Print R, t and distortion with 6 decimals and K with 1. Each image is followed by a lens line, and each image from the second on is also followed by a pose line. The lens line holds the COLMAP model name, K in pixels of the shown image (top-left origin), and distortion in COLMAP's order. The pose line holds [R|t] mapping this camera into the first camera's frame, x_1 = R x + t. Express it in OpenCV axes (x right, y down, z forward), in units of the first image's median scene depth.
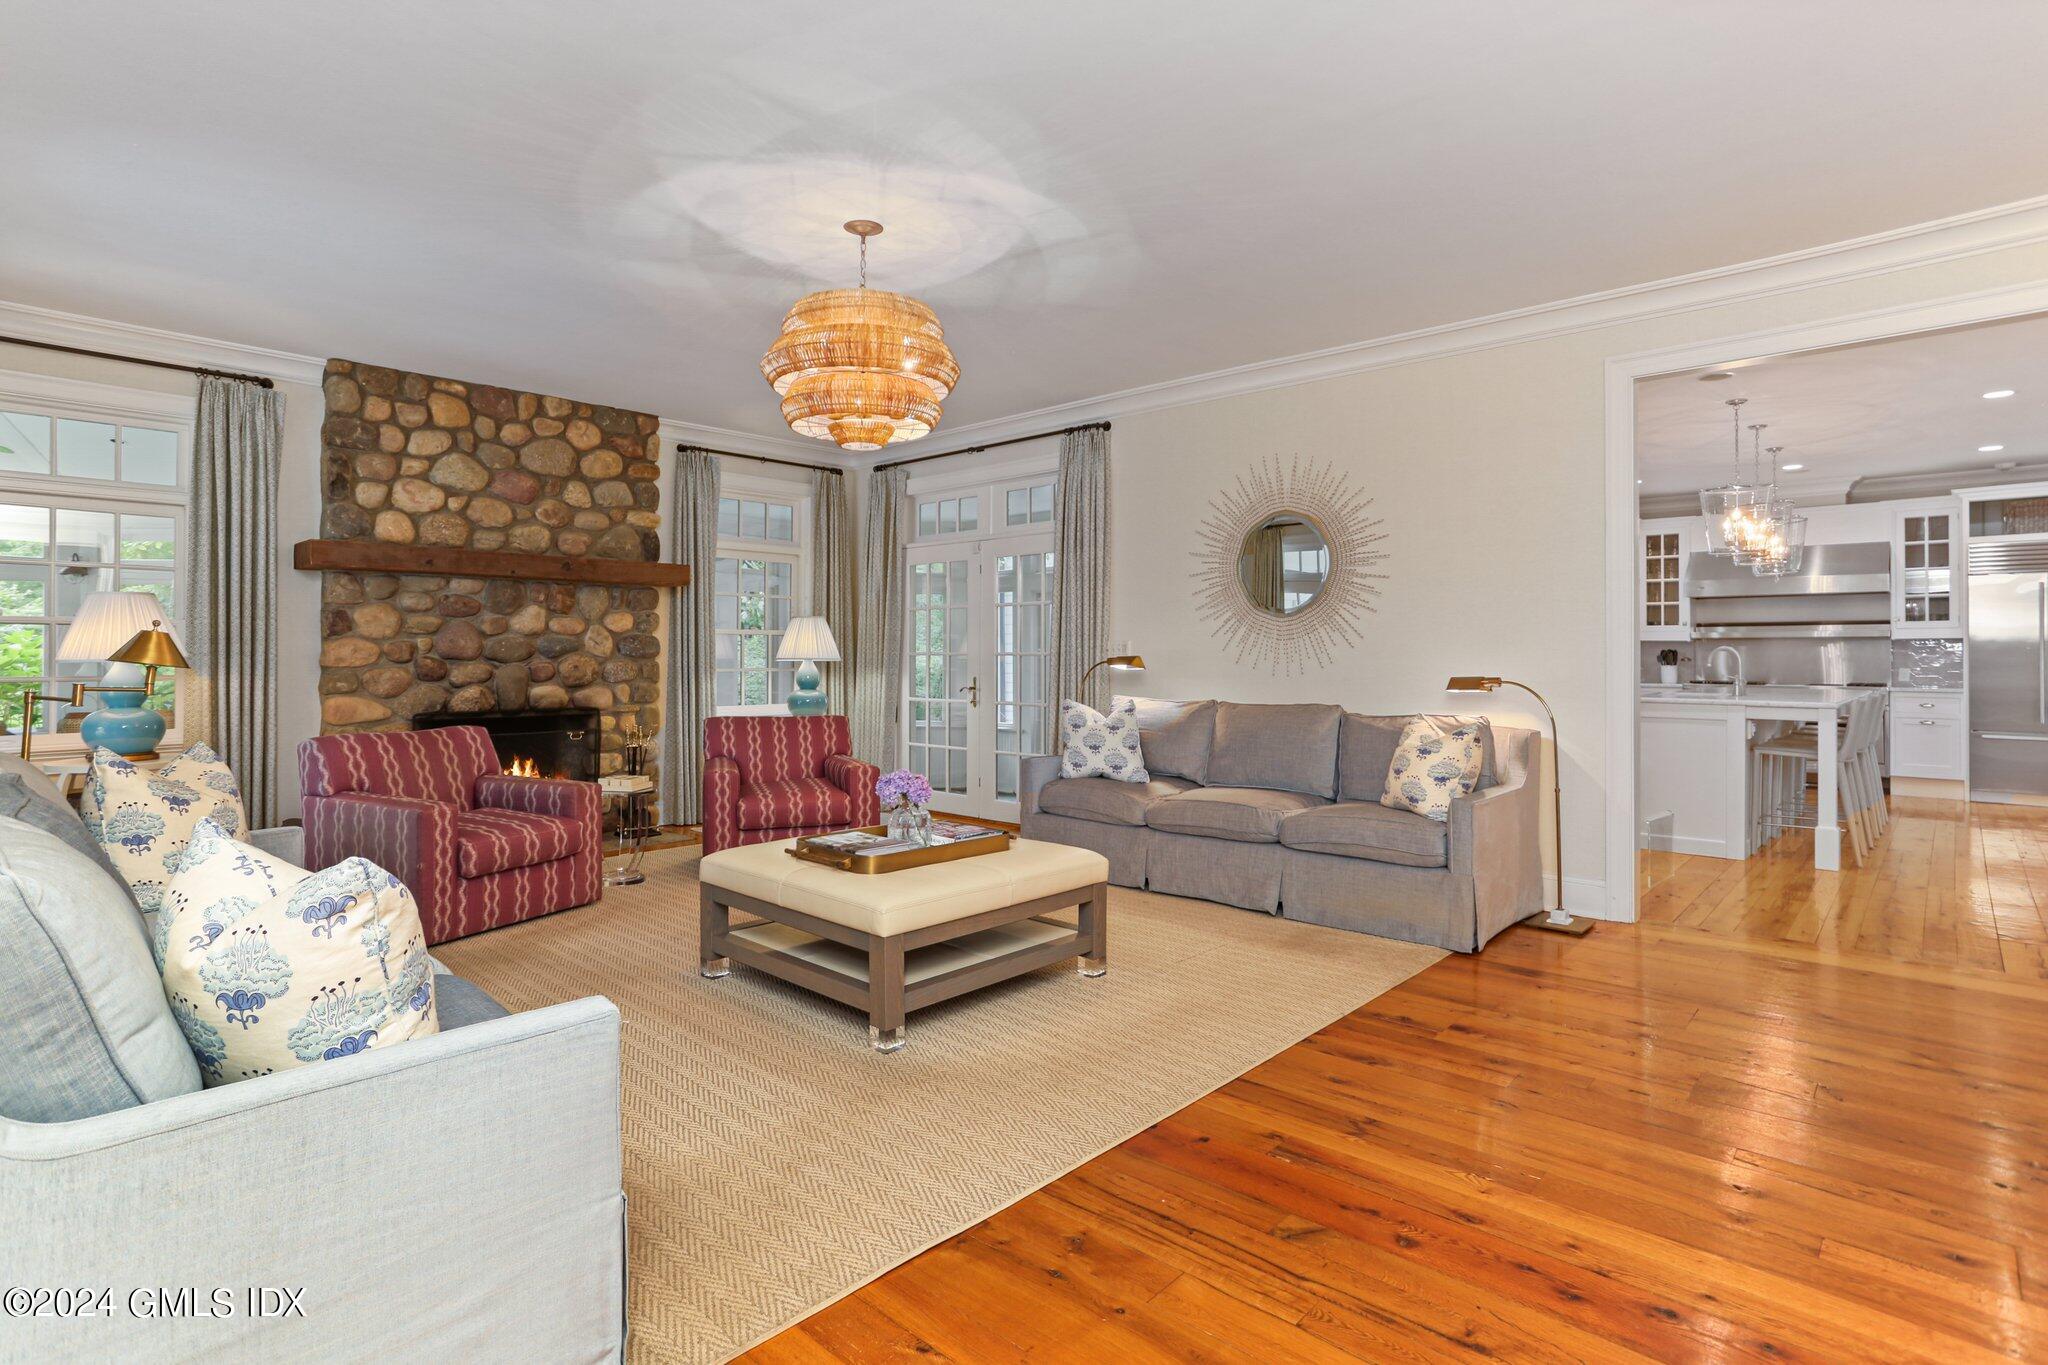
lens RADIAL K [[1004.5, 0, 1021.5], [0, 1004.5, 660.6], [0, 0, 1]] dist [-0.060207, 0.049938]
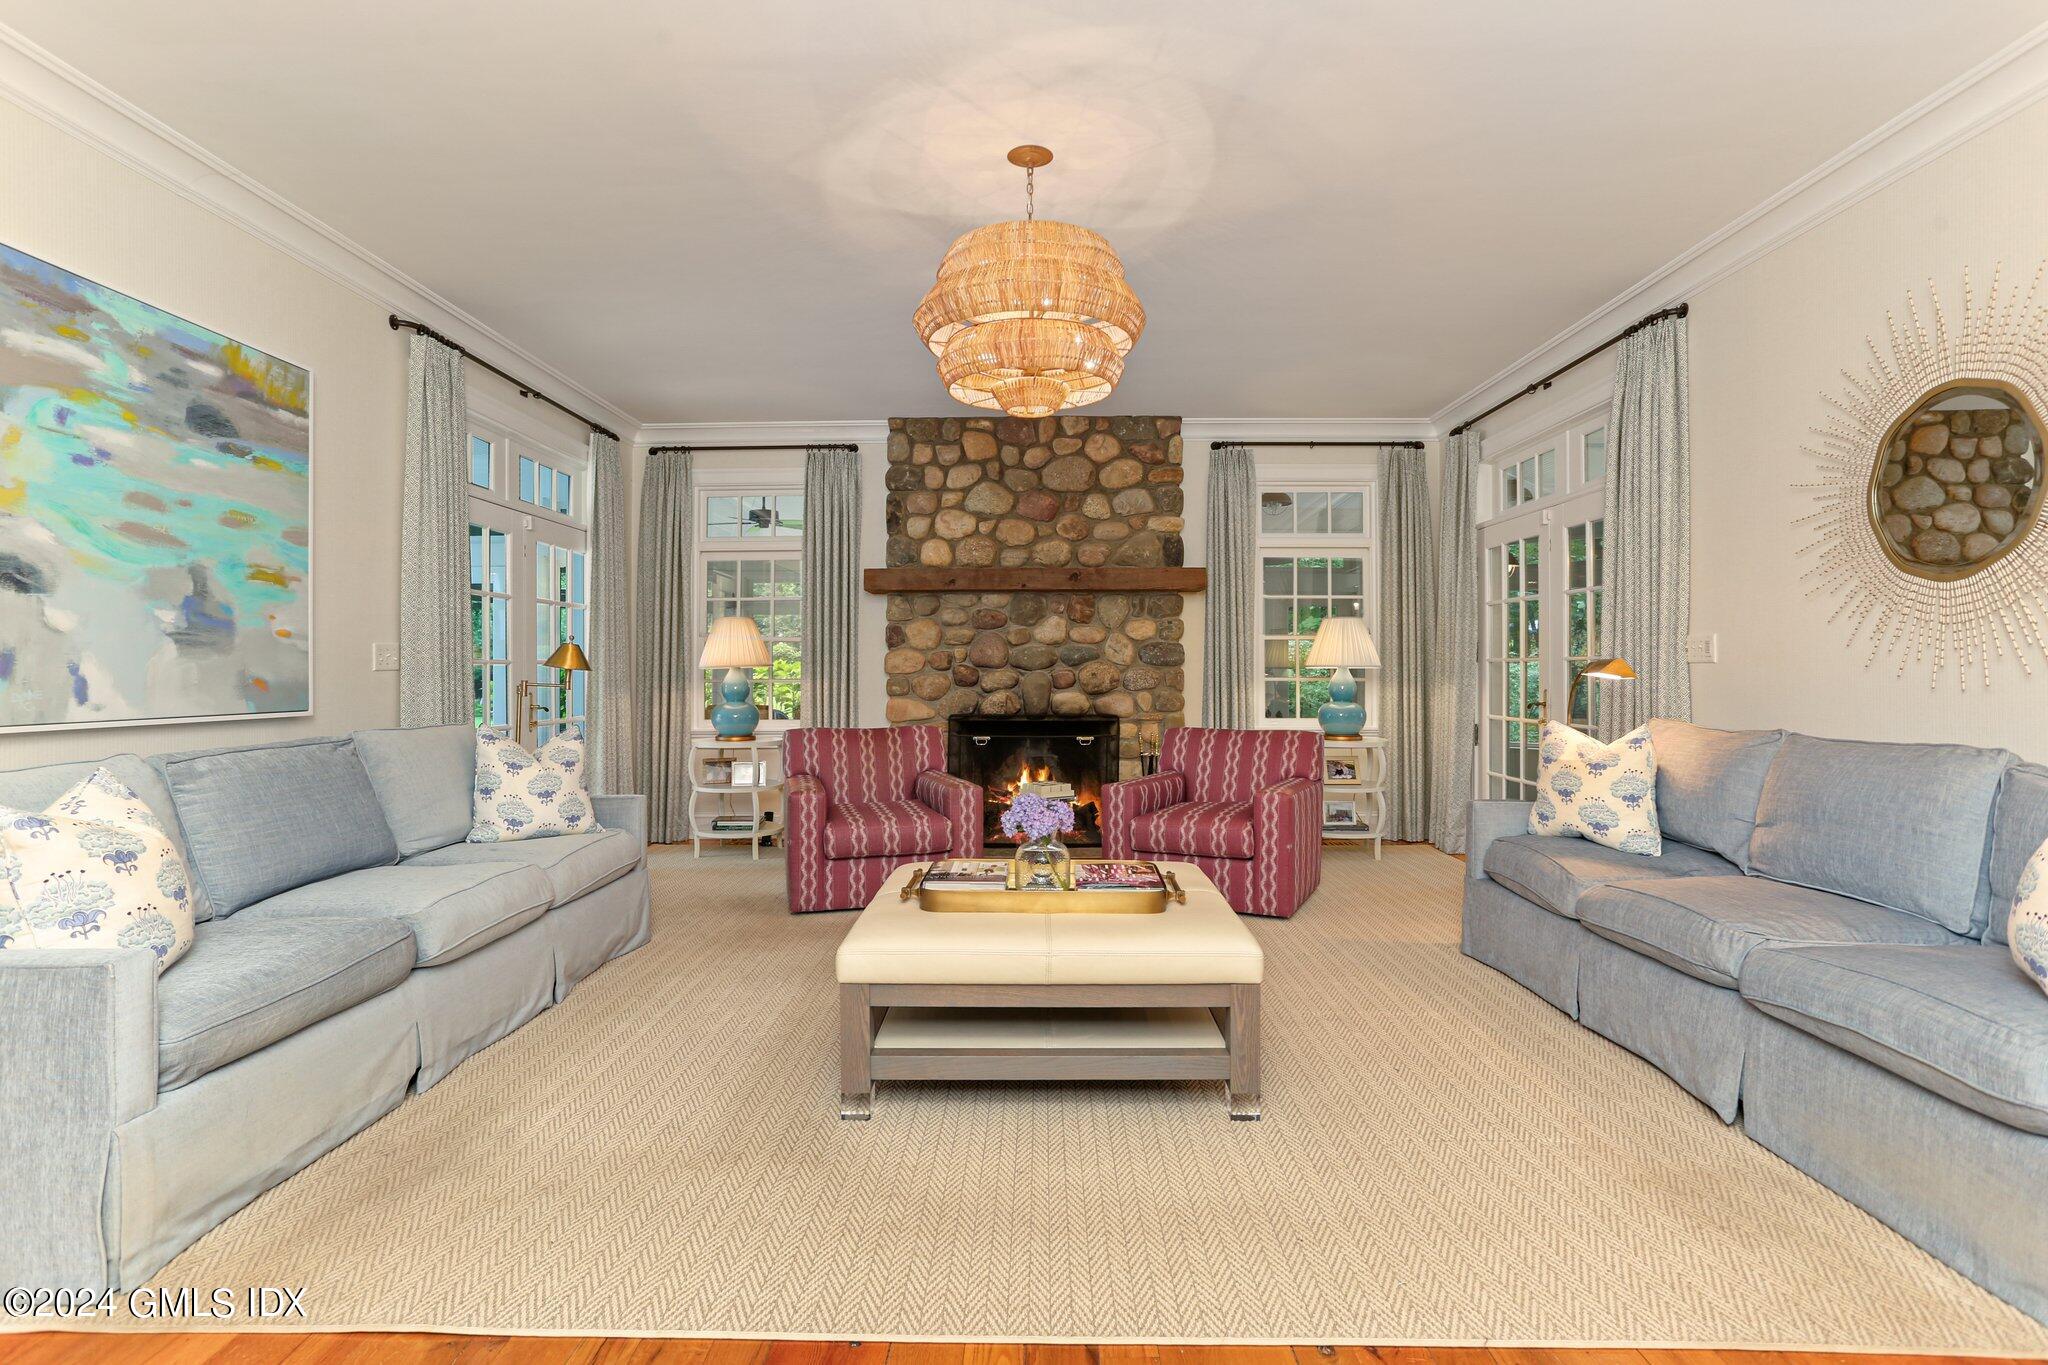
lens RADIAL K [[1009.5, 0, 1014.9], [0, 1009.5, 669.1], [0, 0, 1]] dist [-0.061166, 0.034016]
pose [[0.679773, -0.002195, -0.733419, 0.281405], [-0.001138, 0.999991, -0.004047, 0.005662], [0.733422, 0.003585, 0.679764, 0.250253]]
